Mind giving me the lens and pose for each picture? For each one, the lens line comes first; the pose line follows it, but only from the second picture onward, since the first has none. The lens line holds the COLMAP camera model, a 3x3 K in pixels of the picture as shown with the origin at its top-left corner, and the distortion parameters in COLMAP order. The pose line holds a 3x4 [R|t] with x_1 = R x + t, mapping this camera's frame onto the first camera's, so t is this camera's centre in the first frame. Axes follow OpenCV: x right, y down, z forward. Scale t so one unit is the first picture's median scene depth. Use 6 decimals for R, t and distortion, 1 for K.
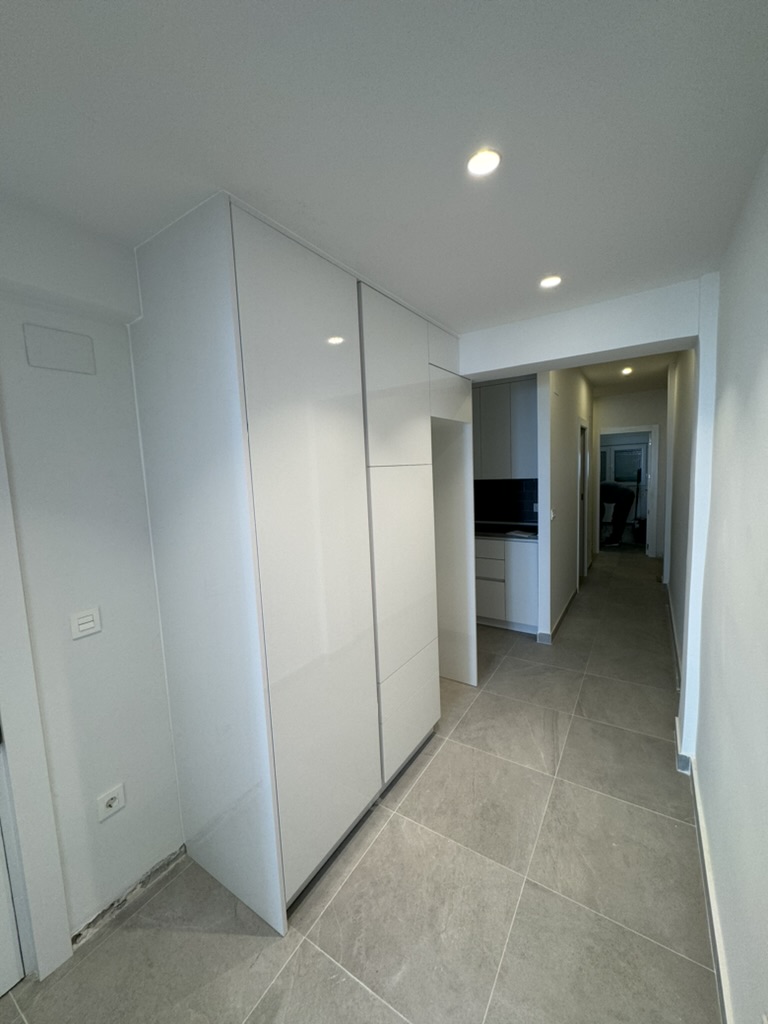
lens RADIAL K [[410.0, 0, 382.0], [0, 410.0, 507.4], [0, 0, 1]] dist [0.000933, 0.001039]
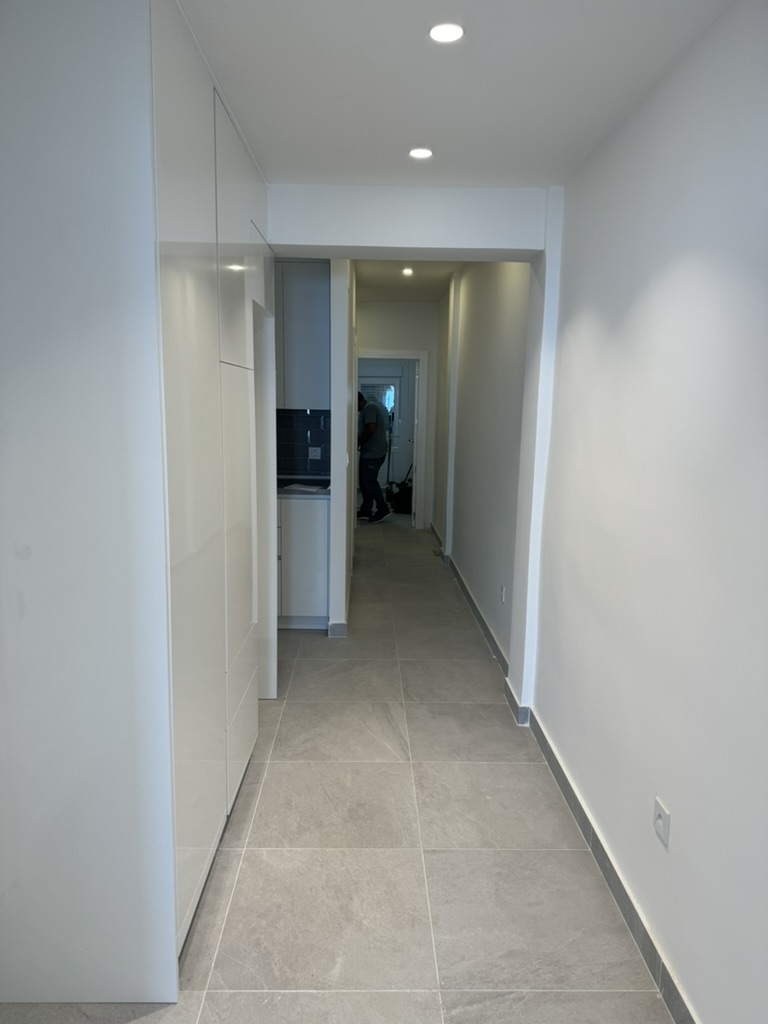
lens RADIAL K [[707.3, 0, 379.3], [0, 707.3, 511.6], [0, 0, 1]] dist [0.019516, -0.022267]
pose [[0.834890, -0.029790, 0.549611, -0.432653], [-0.000212, 0.998517, 0.054443, 0.076671], [-0.550417, -0.045571, 0.833645, -0.147908]]
